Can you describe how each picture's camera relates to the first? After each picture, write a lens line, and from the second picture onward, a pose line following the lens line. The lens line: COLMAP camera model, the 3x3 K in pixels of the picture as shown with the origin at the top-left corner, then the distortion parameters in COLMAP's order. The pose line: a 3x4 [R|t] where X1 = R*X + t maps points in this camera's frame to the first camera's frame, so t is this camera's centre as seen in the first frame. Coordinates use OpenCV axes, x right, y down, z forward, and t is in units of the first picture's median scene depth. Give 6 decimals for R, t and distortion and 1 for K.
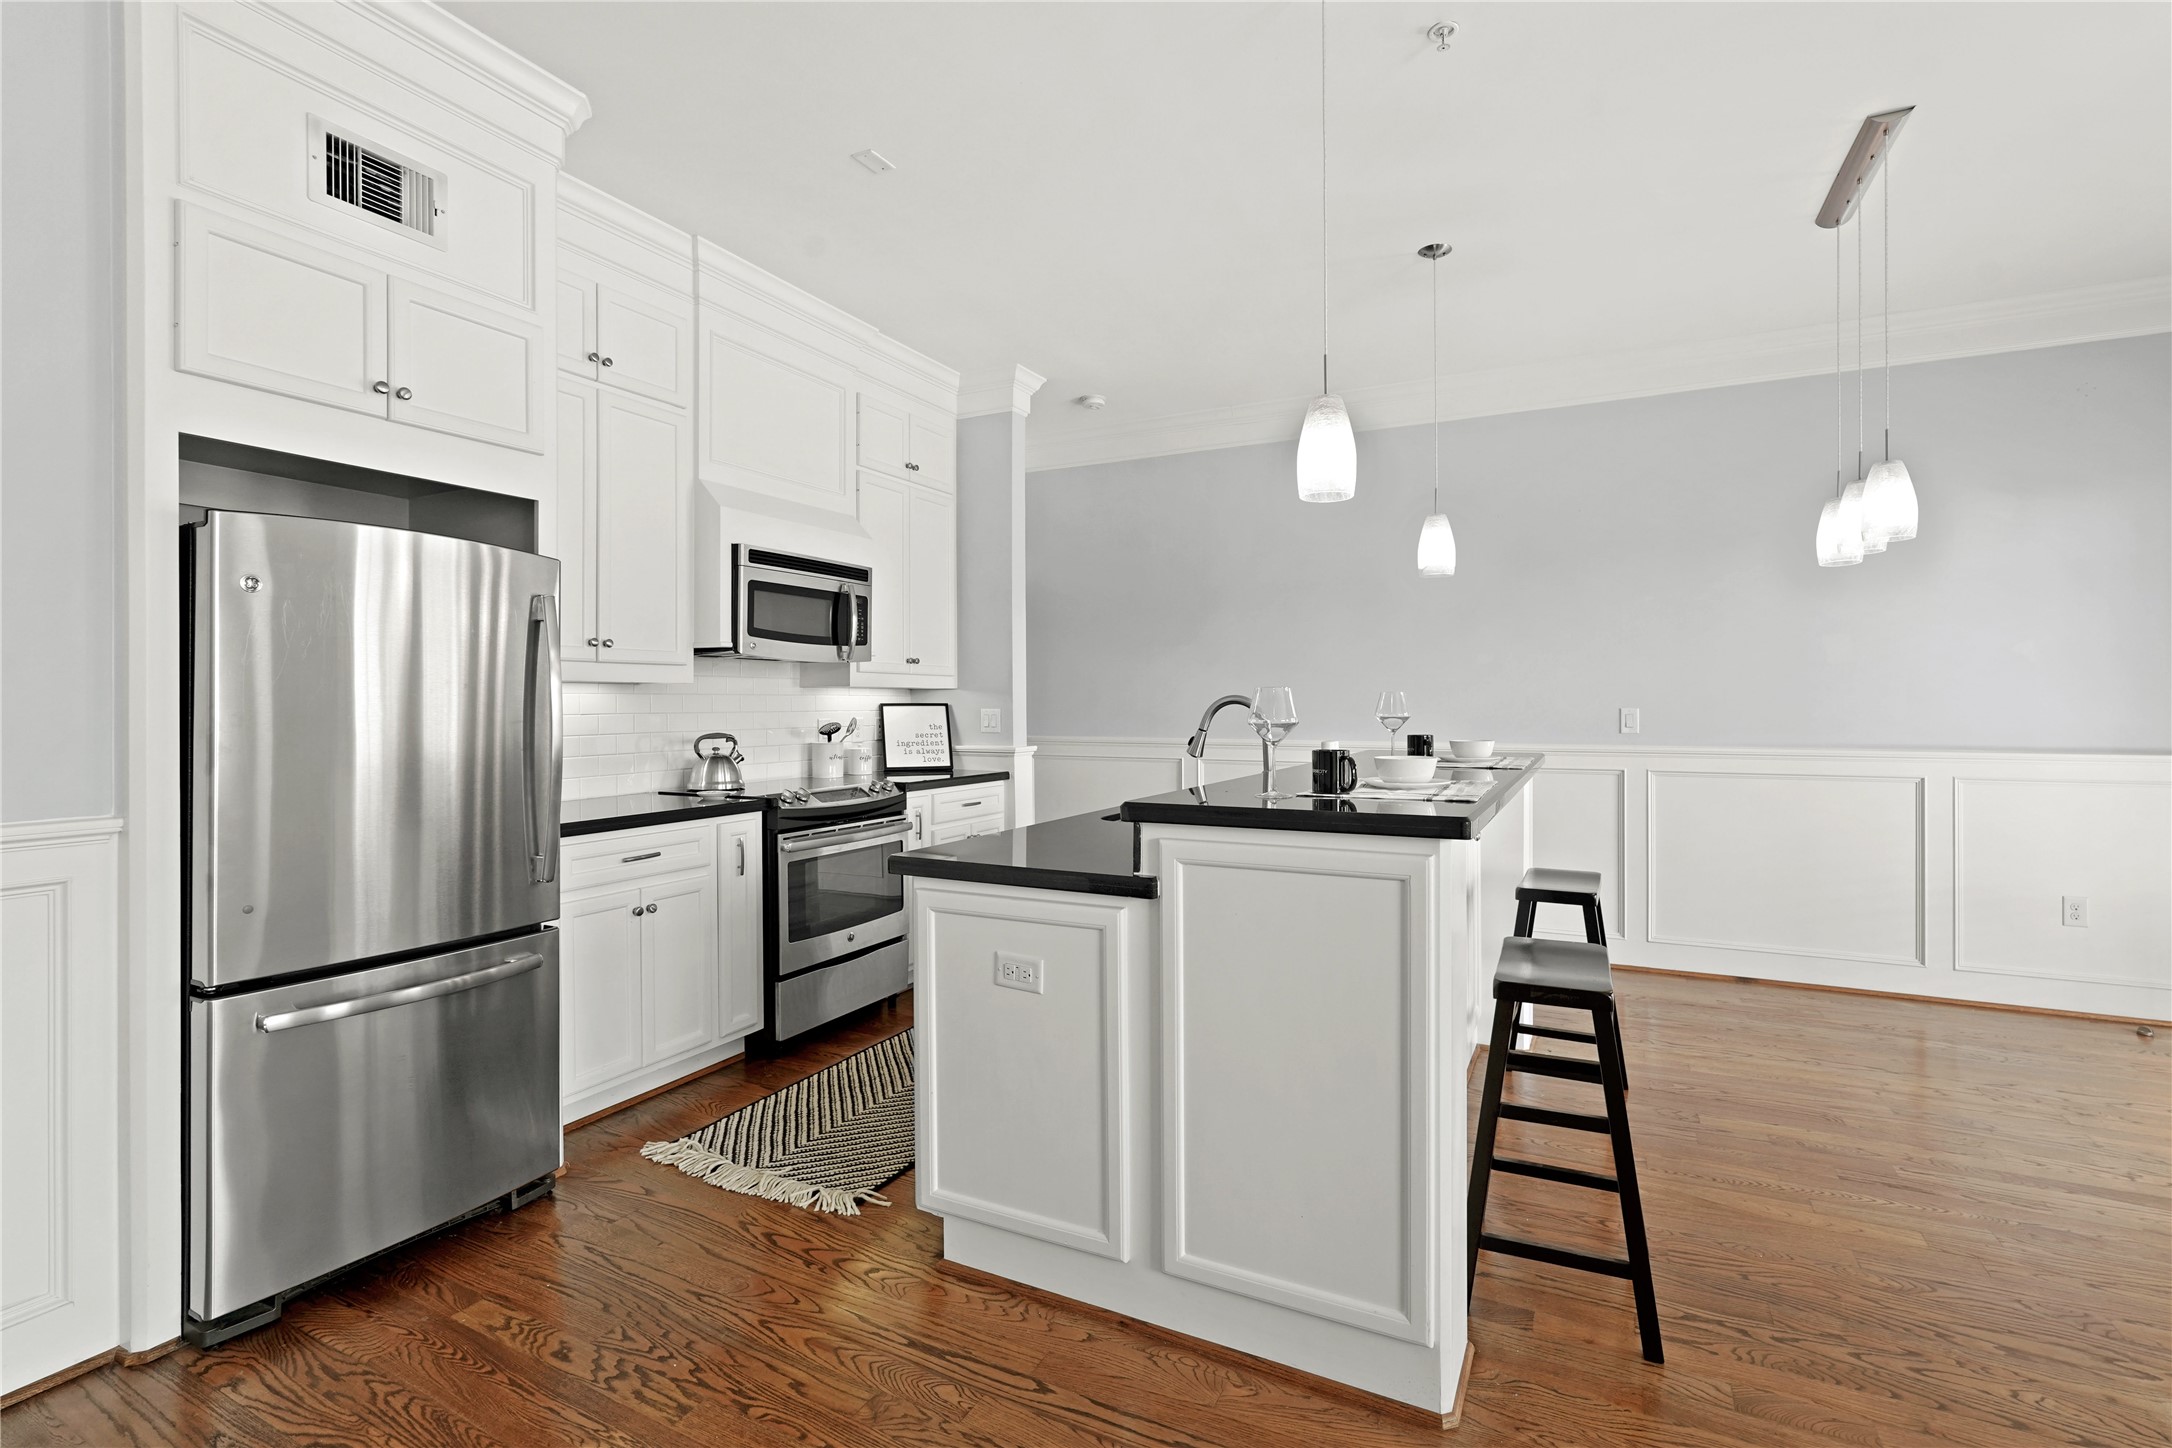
lens RADIAL K [[983.9, 0, 1092.4], [0, 983.9, 711.8], [0, 0, 1]] dist [-0.003166, 0.000095]
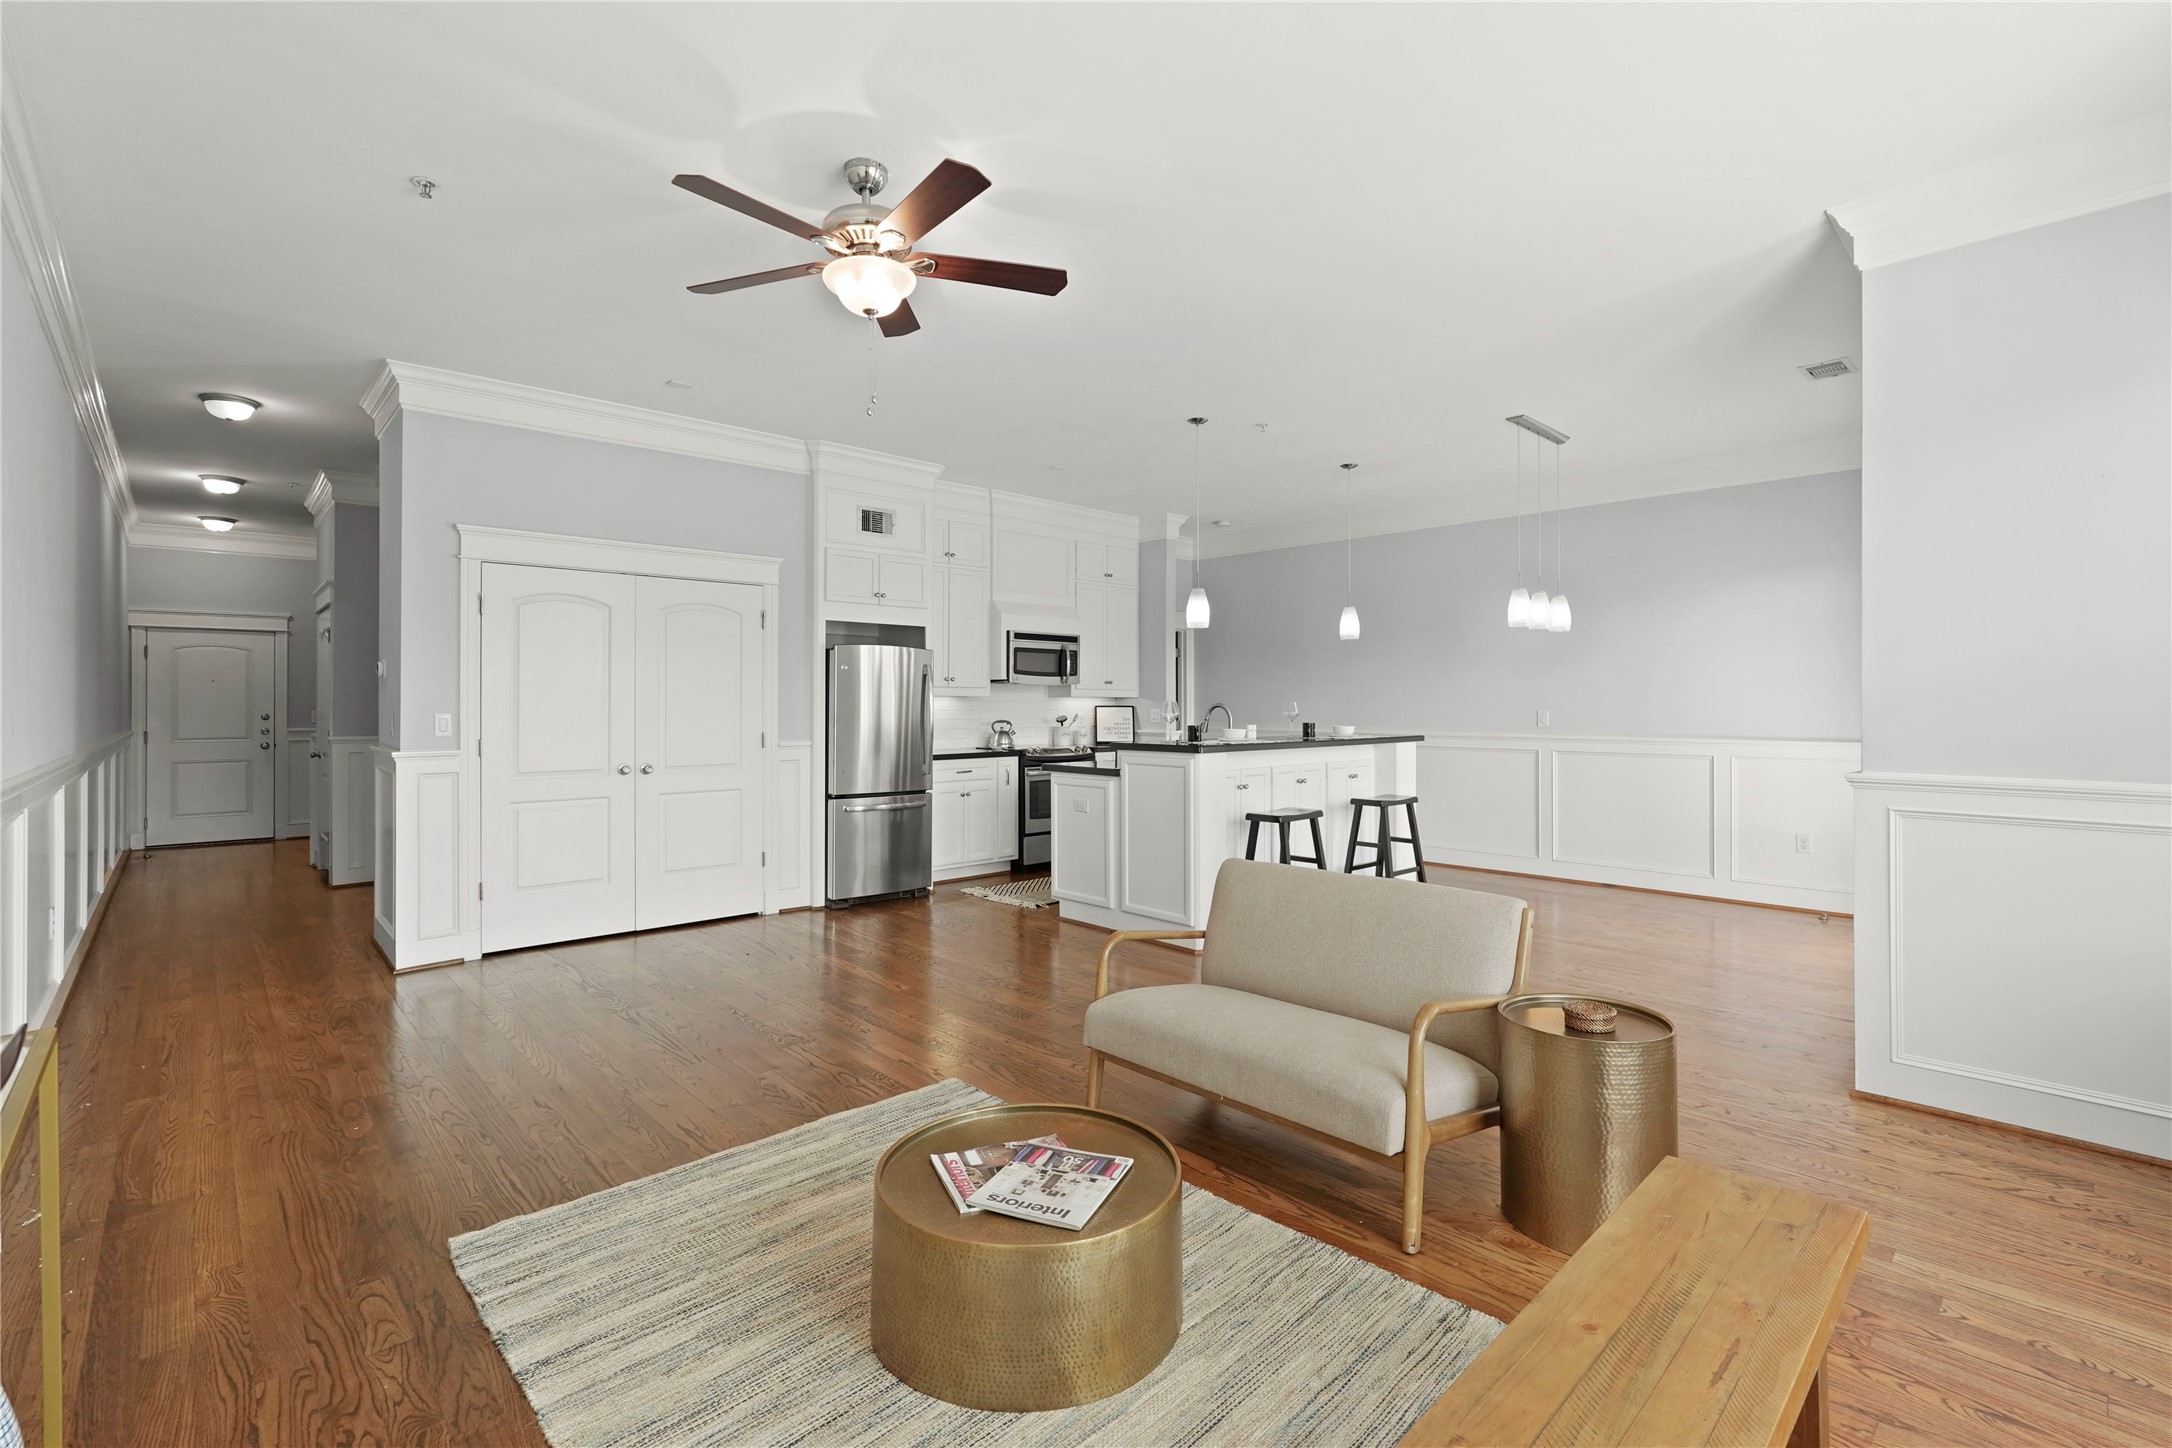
lens RADIAL K [[933.9, 0, 1082.0], [0, 933.9, 714.2], [0, 0, 1]] dist [0.000149, 0.000070]
pose [[0.940633, 0.006941, -0.339355, 0.413824], [-0.006217, 0.999975, 0.003219, 0.001867], [0.339369, -0.000918, 0.940653, -0.737172]]
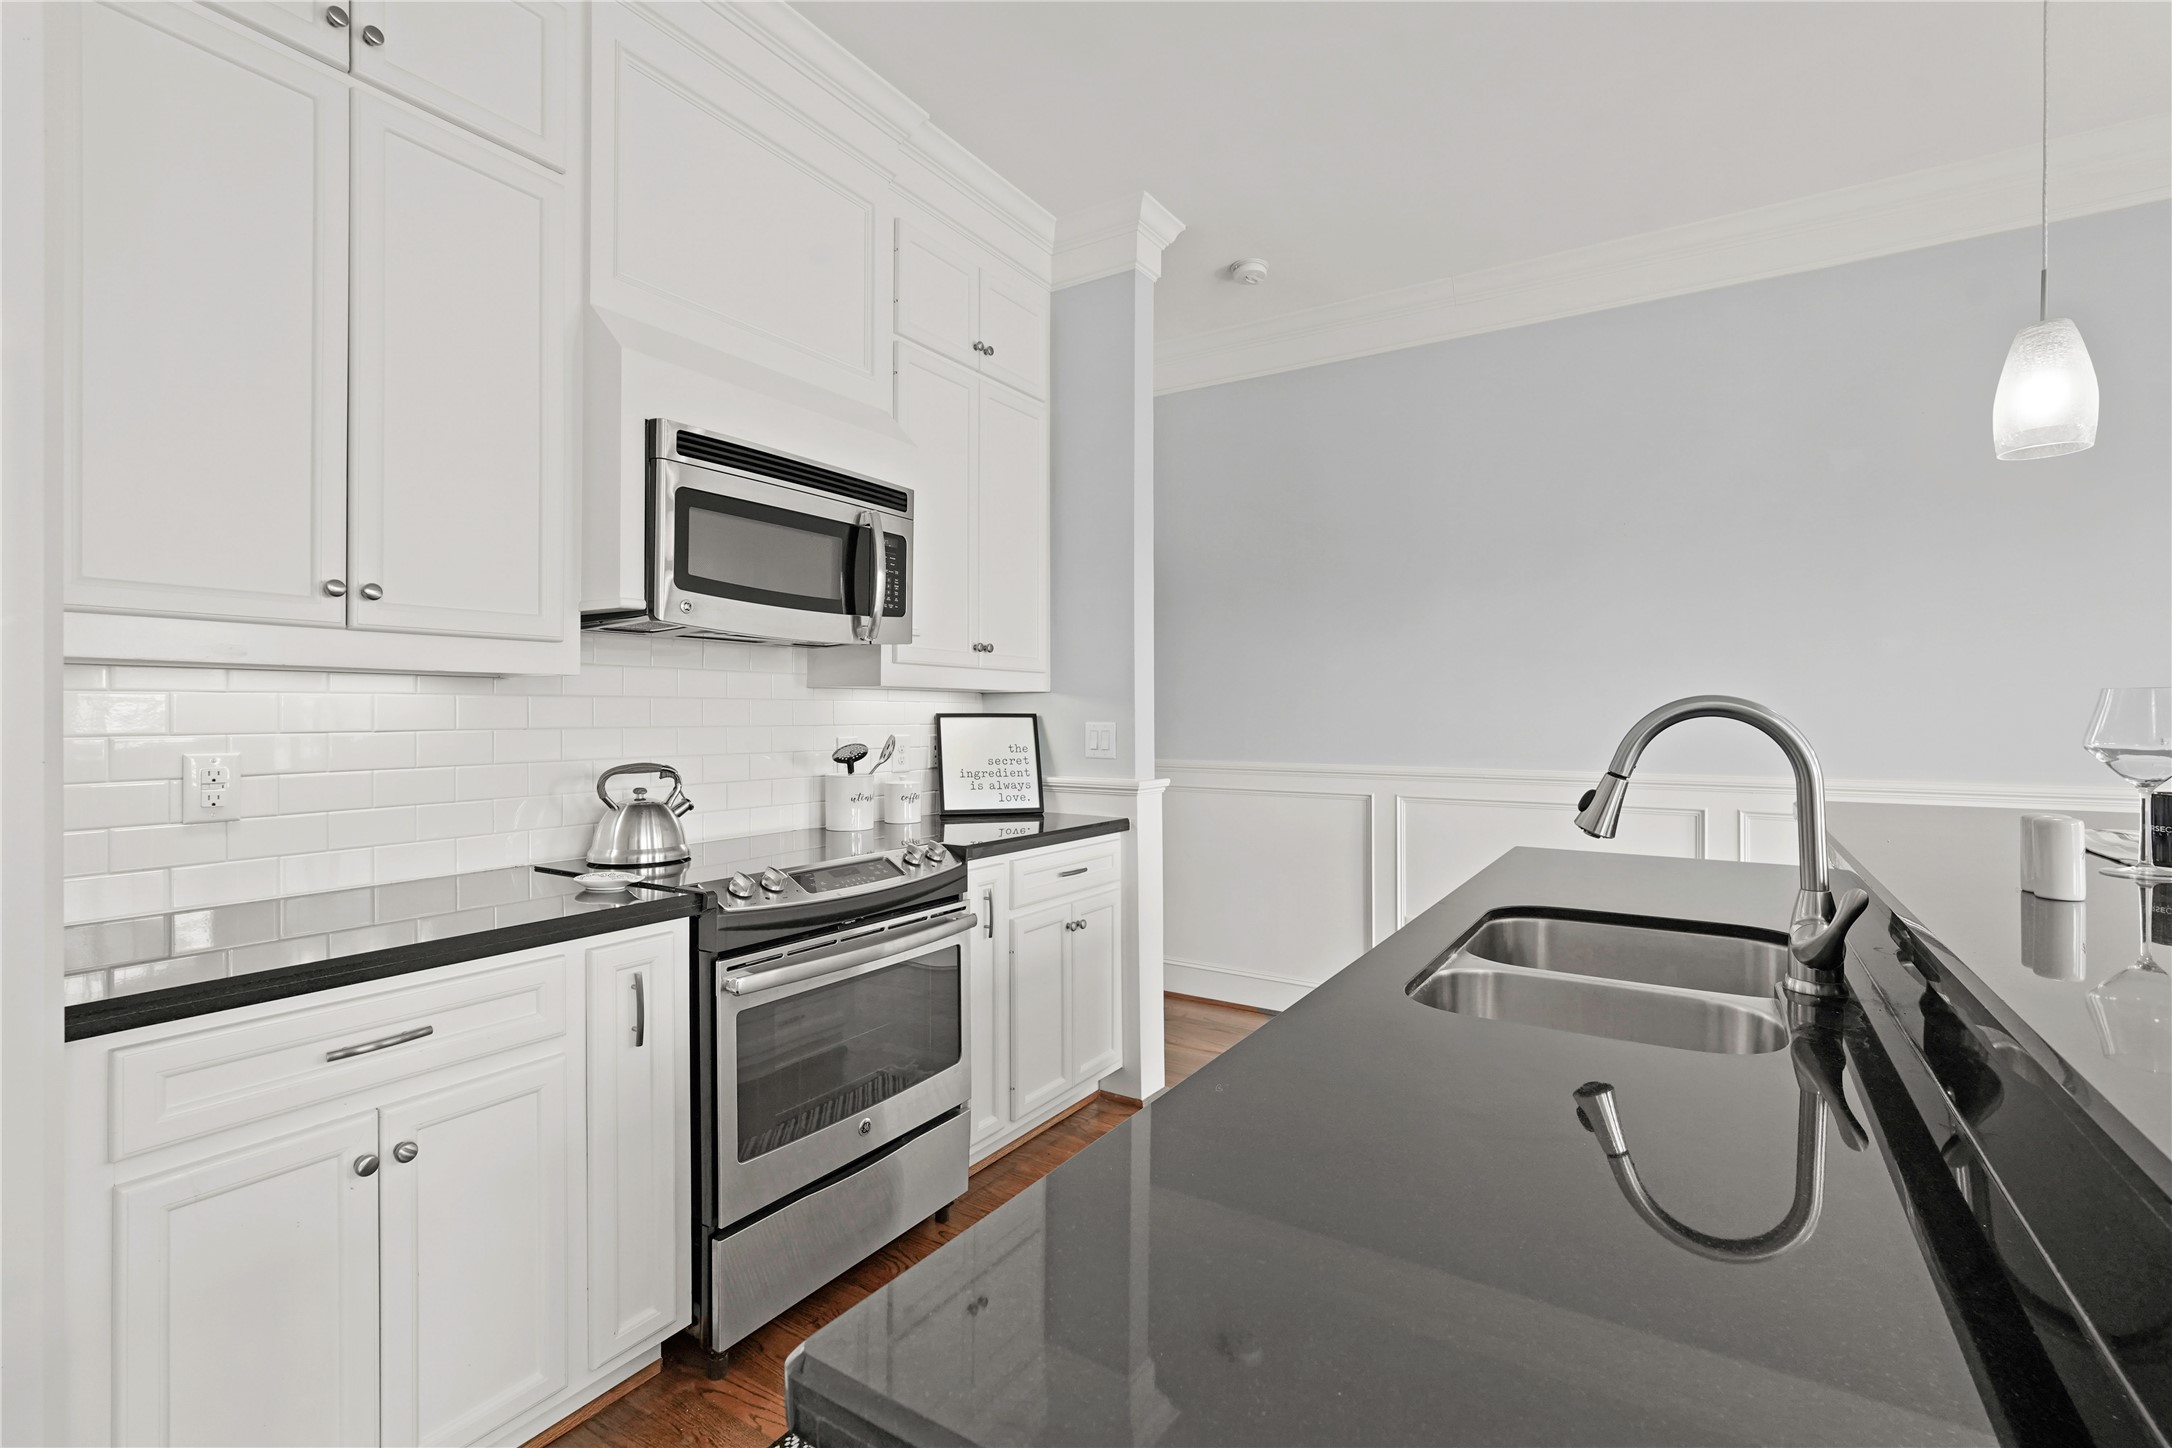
lens RADIAL K [[983.9, 0, 1092.4], [0, 983.9, 711.8], [0, 0, 1]] dist [-0.003166, 0.000095]
pose [[0.996113, 0.002427, -0.088050, -0.063001], [-0.003412, 0.999933, -0.011041, -0.003204], [0.088017, 0.011298, 0.996055, 0.423513]]
